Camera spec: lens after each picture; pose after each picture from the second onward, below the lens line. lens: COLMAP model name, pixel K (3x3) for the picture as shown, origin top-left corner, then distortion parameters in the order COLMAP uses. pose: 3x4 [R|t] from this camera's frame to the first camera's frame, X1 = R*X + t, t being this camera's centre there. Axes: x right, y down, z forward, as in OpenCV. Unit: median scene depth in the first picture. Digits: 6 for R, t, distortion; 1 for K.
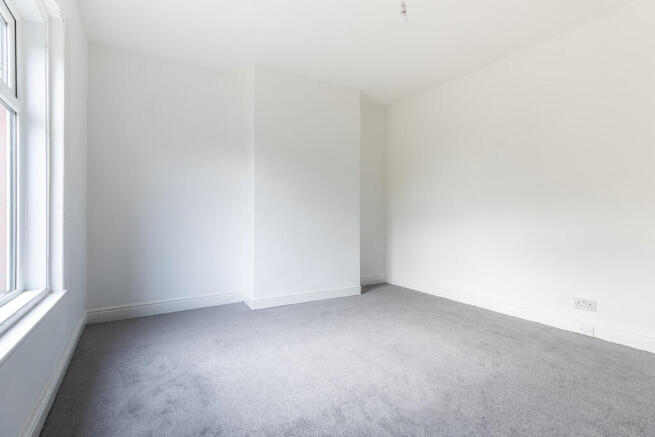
lens RADIAL K [[309.3, 0, 333.5], [0, 309.3, 223.2], [0, 0, 1]] dist [-0.000284, -0.000180]
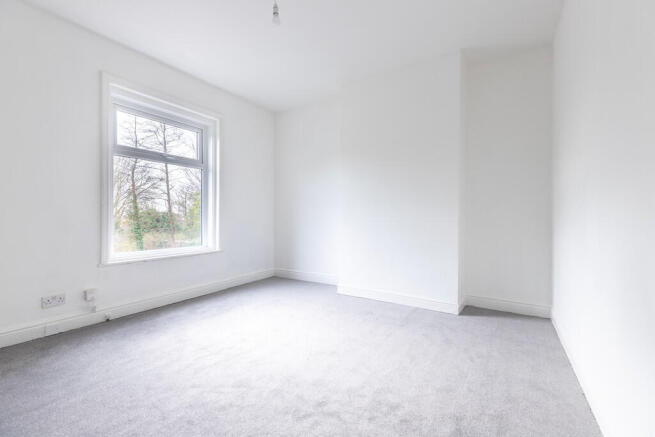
lens RADIAL K [[309.3, 0, 333.5], [0, 309.3, 223.2], [0, 0, 1]] dist [-0.000284, -0.000180]
pose [[0.453527, 0.031368, -0.890690, 0.825342], [-0.026763, 0.999409, 0.021570, -0.015212], [0.890841, 0.014055, 0.454099, 0.461257]]
